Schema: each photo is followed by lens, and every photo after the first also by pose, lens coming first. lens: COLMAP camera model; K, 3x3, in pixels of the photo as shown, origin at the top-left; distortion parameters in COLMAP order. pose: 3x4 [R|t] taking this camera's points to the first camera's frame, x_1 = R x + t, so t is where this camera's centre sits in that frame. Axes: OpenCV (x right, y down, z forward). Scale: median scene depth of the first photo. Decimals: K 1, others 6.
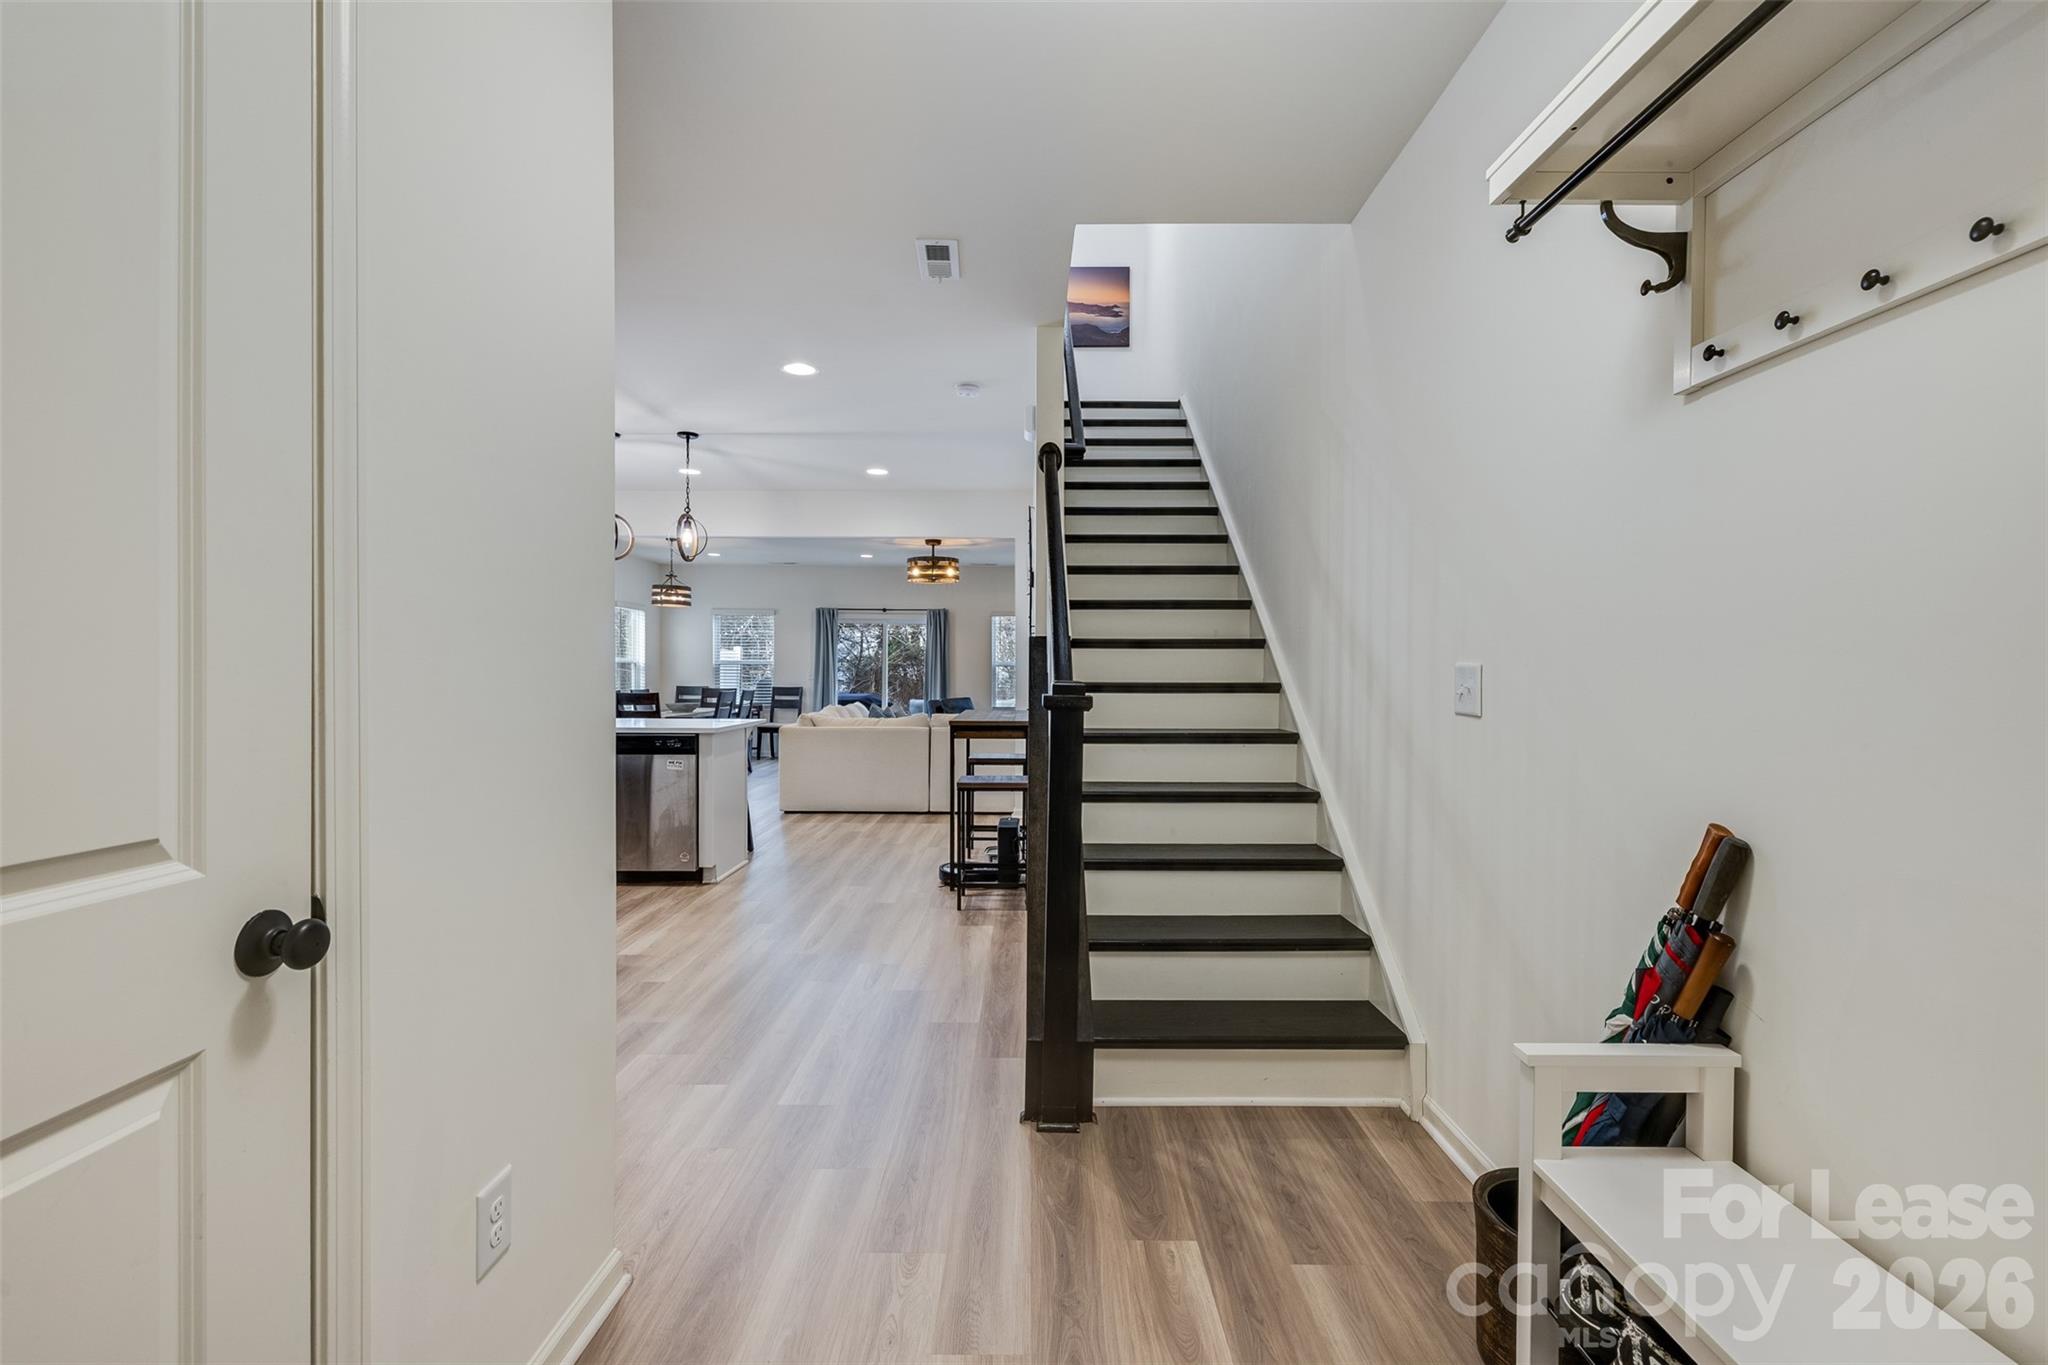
lens RADIAL K [[884.6, 0, 1024.0], [0, 884.6, 682.5], [0, 0, 1]] dist [-0.000102, 0.000002]
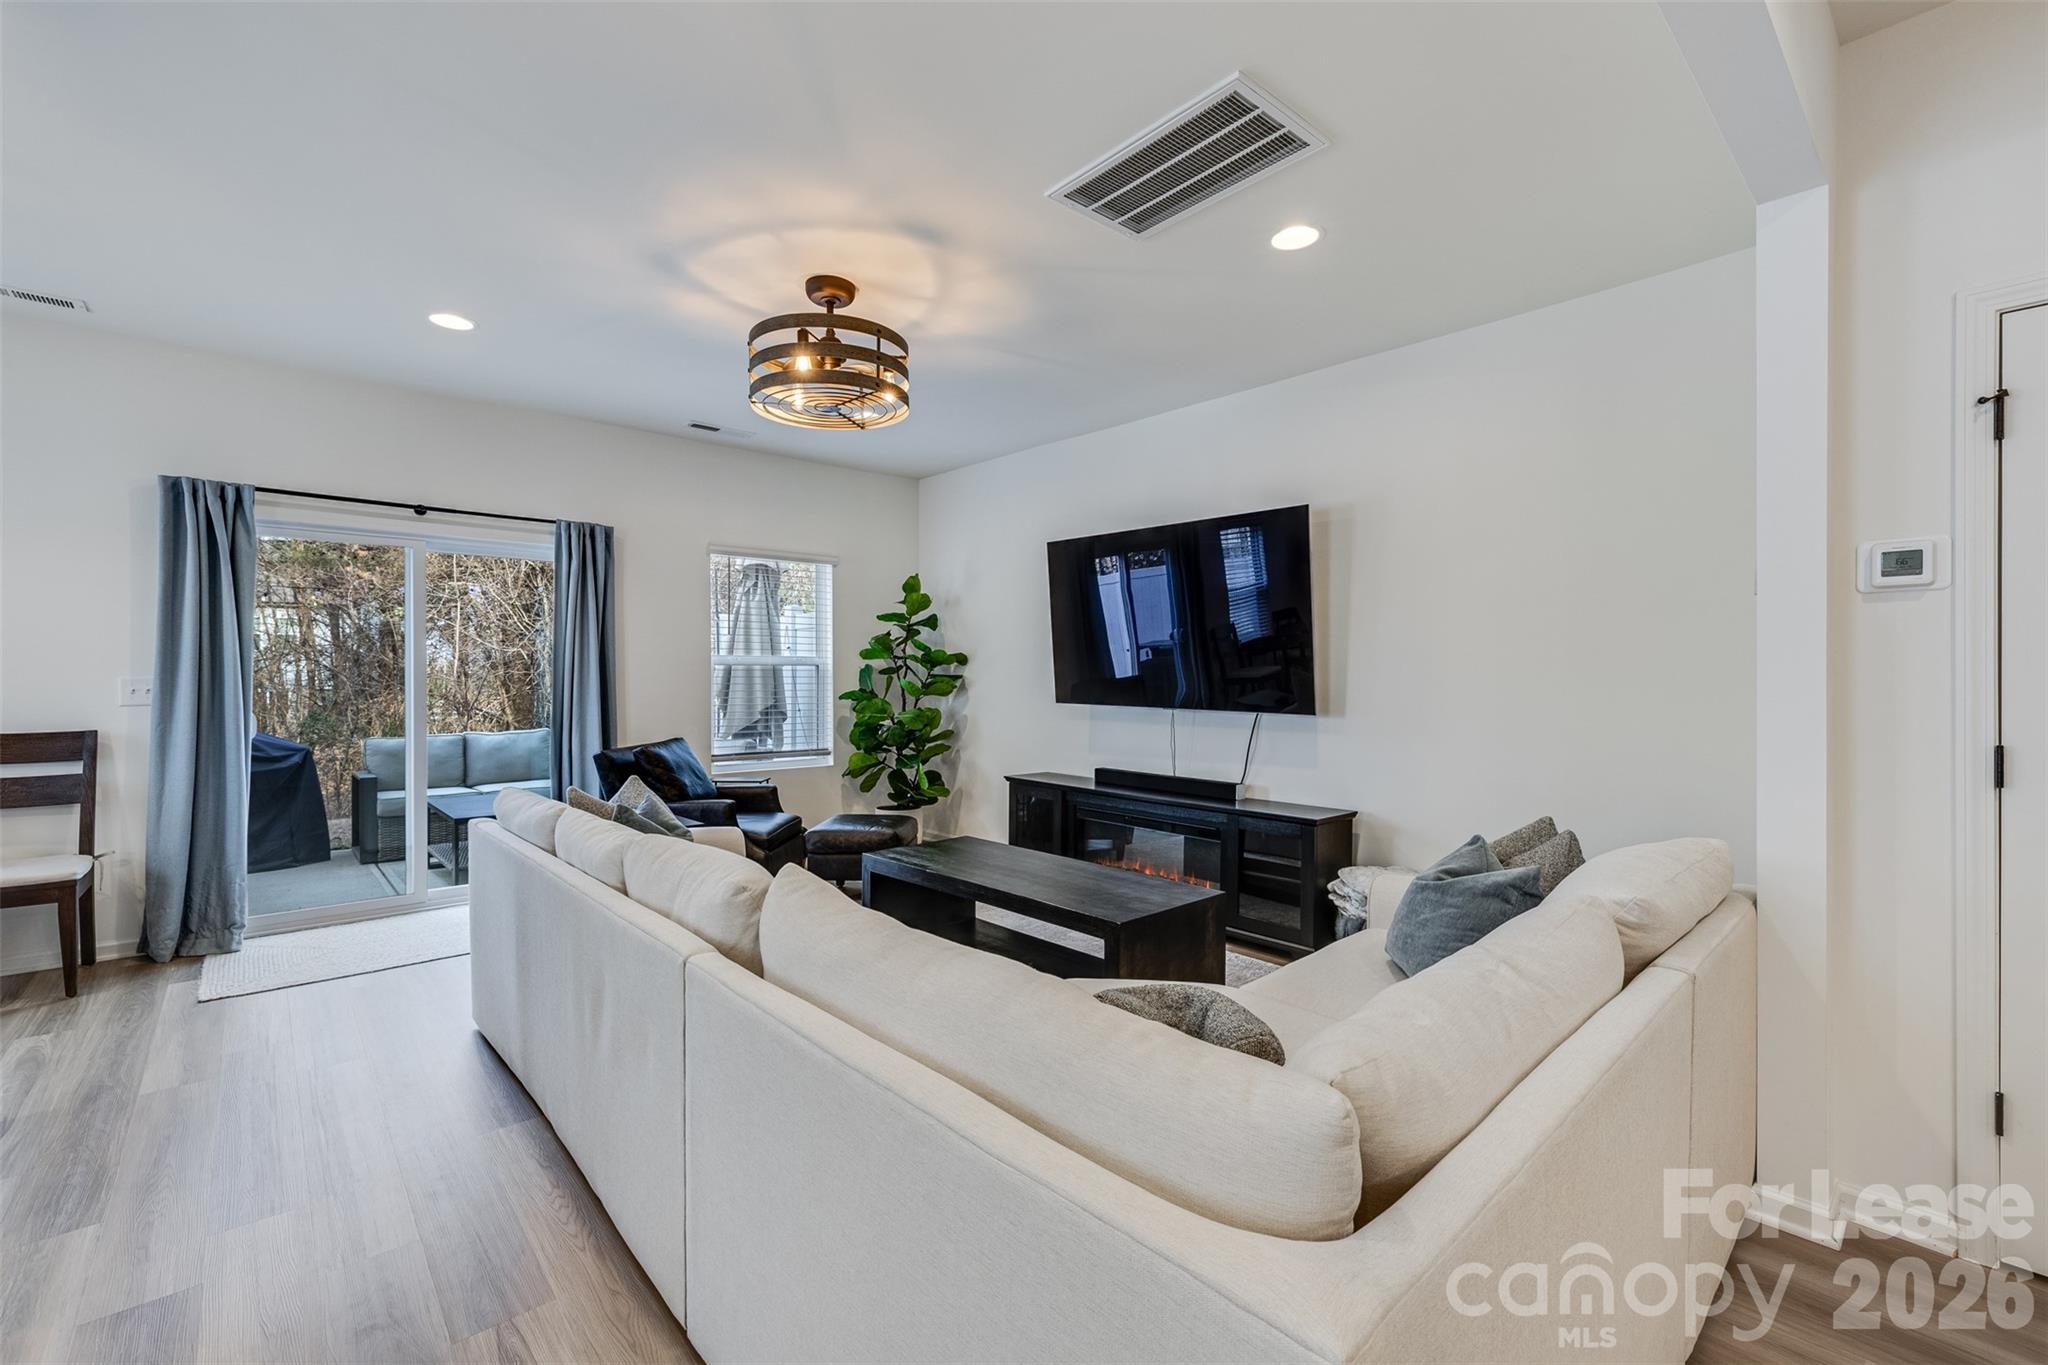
lens RADIAL K [[862.9, 0, 1020.7], [0, 862.9, 678.2], [0, 0, 1]] dist [0.000600, 0.000005]
pose [[0.742382, -0.006510, 0.669945, -0.267779], [0.007519, 0.999971, 0.001385, -0.013422], [-0.669935, 0.004009, 0.742409, 0.714113]]
